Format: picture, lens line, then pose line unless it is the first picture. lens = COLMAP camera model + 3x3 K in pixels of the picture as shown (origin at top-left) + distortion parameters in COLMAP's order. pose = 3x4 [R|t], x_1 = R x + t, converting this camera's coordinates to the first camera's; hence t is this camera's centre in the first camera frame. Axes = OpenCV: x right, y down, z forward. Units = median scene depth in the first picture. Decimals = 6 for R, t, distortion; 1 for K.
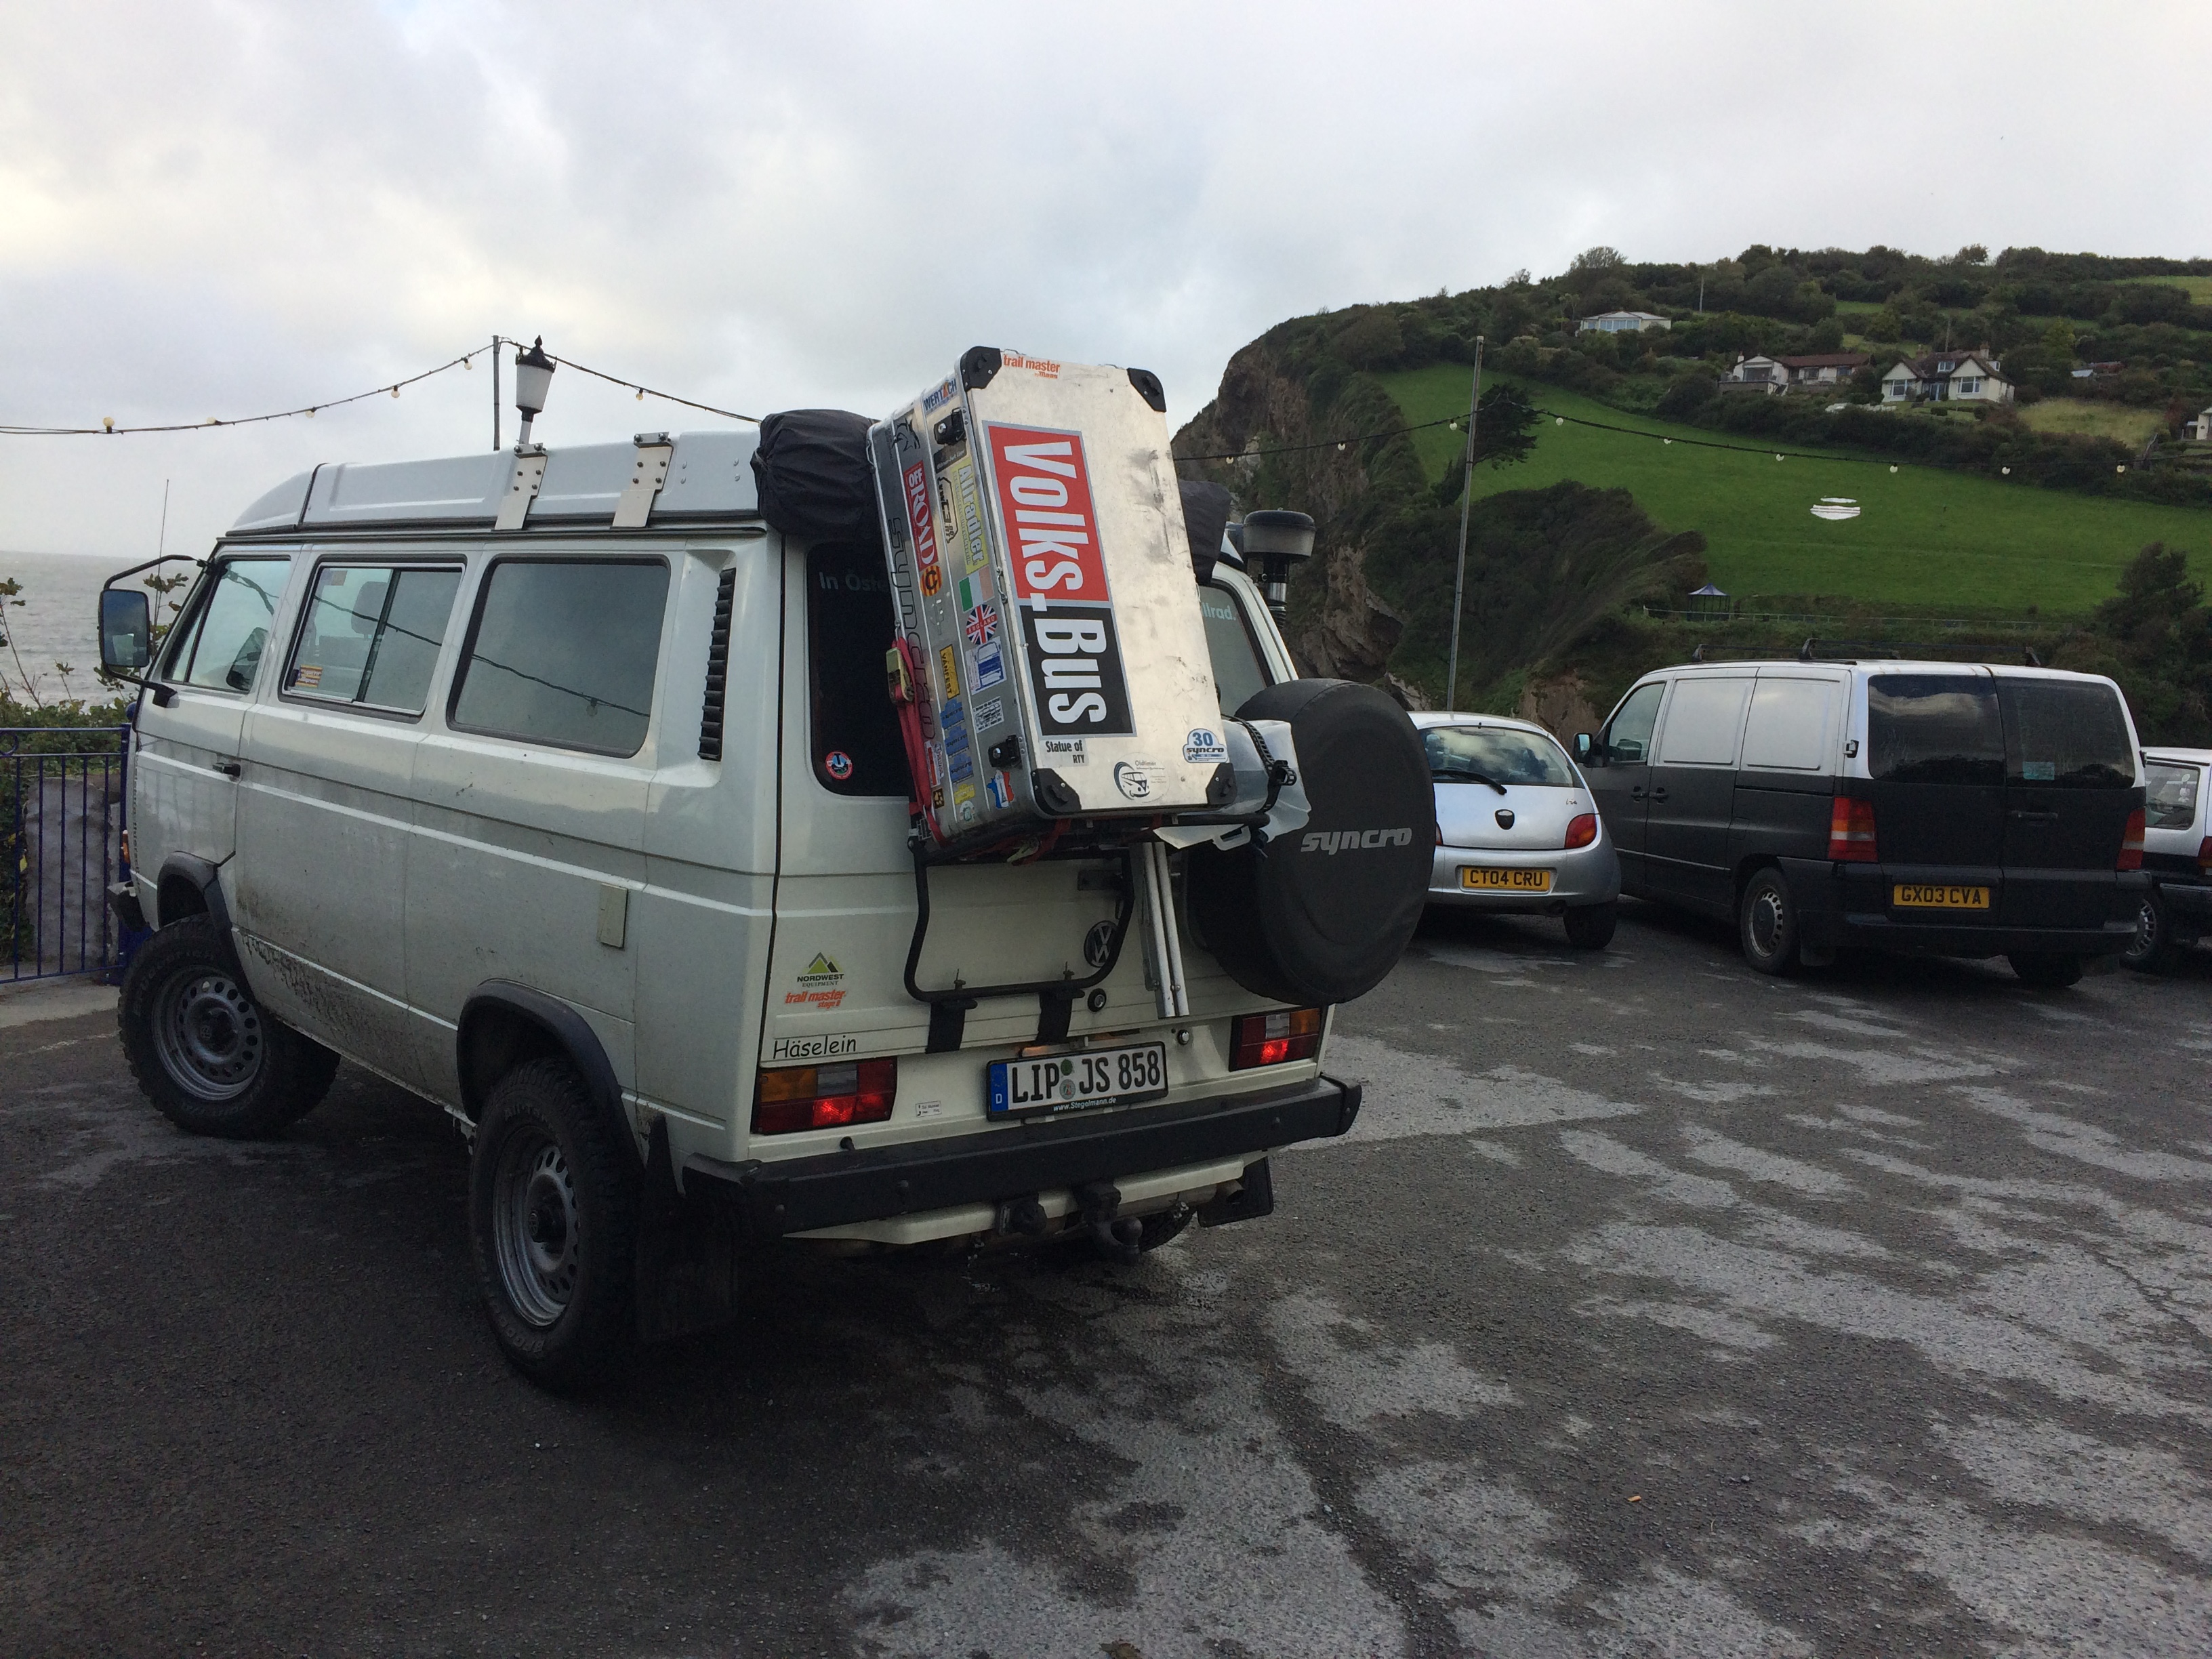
lens RADIAL K [[1902.4, 0, 1106.0], [0, 1902.4, 829.5], [0, 0, 1]] dist [0.065668, -0.078903]
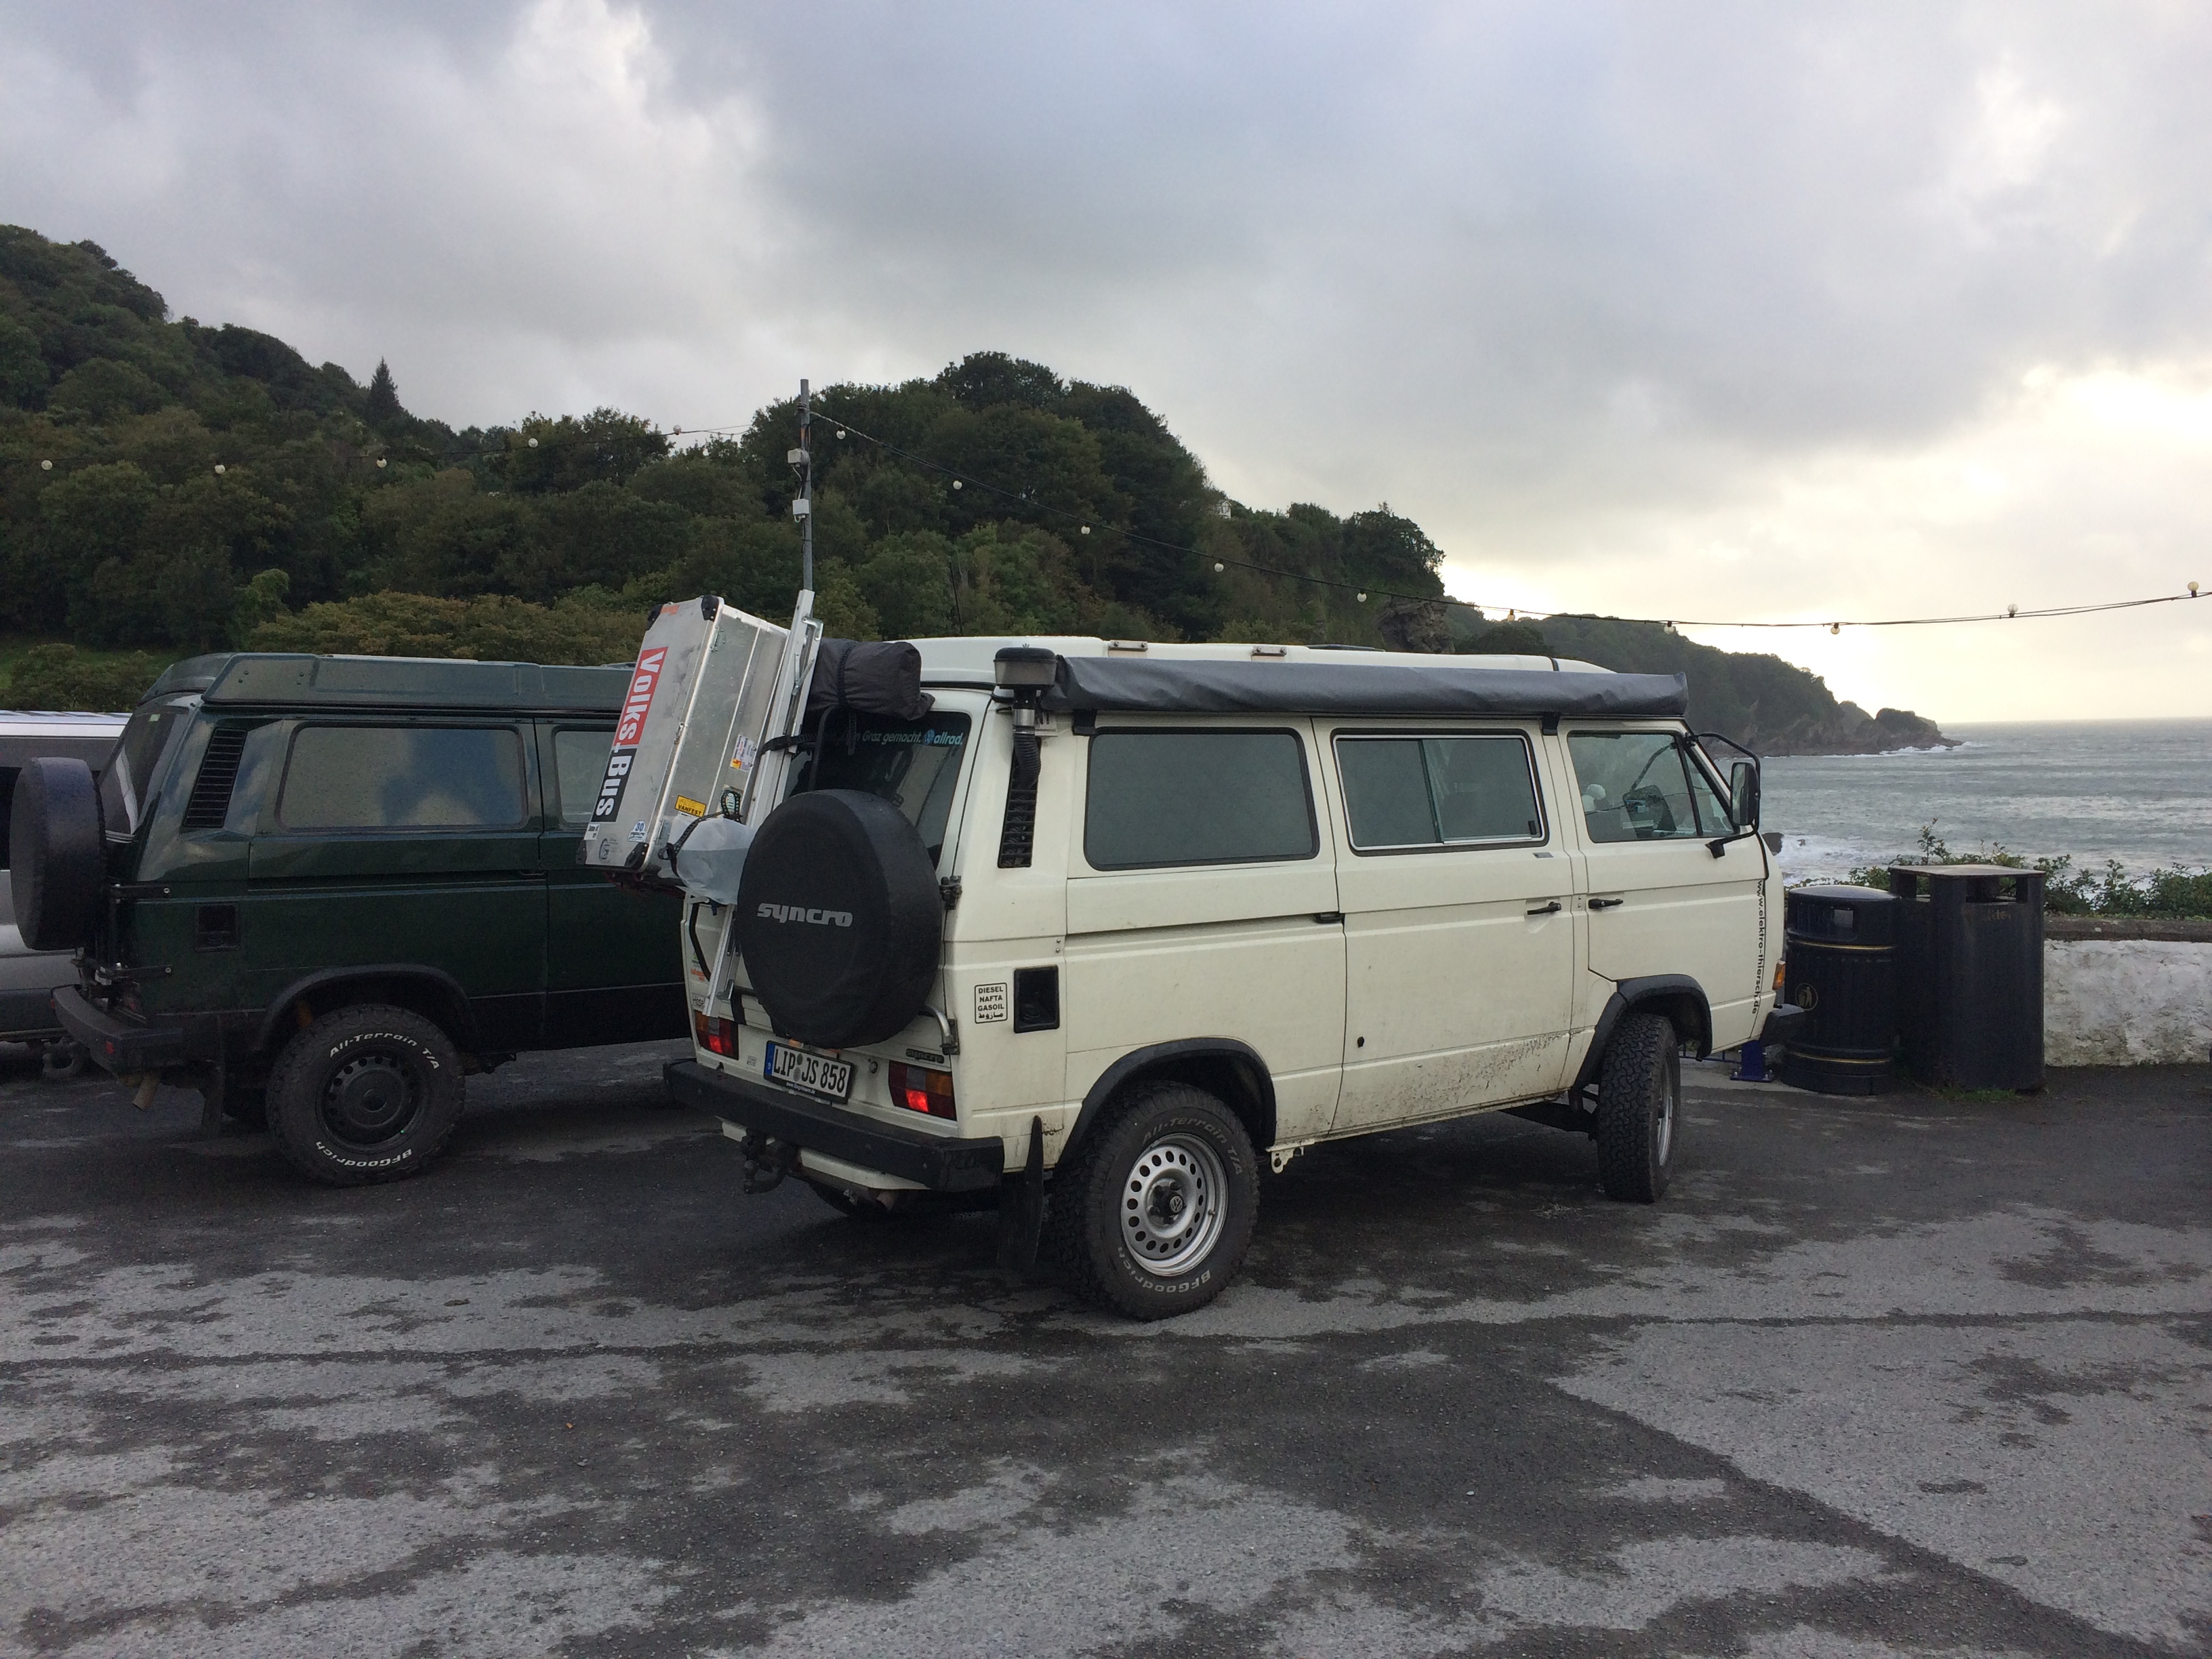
lens RADIAL K [[1902.4, 0, 1106.0], [0, 1902.4, 829.5], [0, 0, 1]] dist [0.065668, -0.078903]
pose [[-0.052312, -0.008868, -0.998591, 1.384504], [-0.098696, 0.995111, -0.003667, -0.066229], [0.993742, 0.098366, -0.052931, 1.253684]]
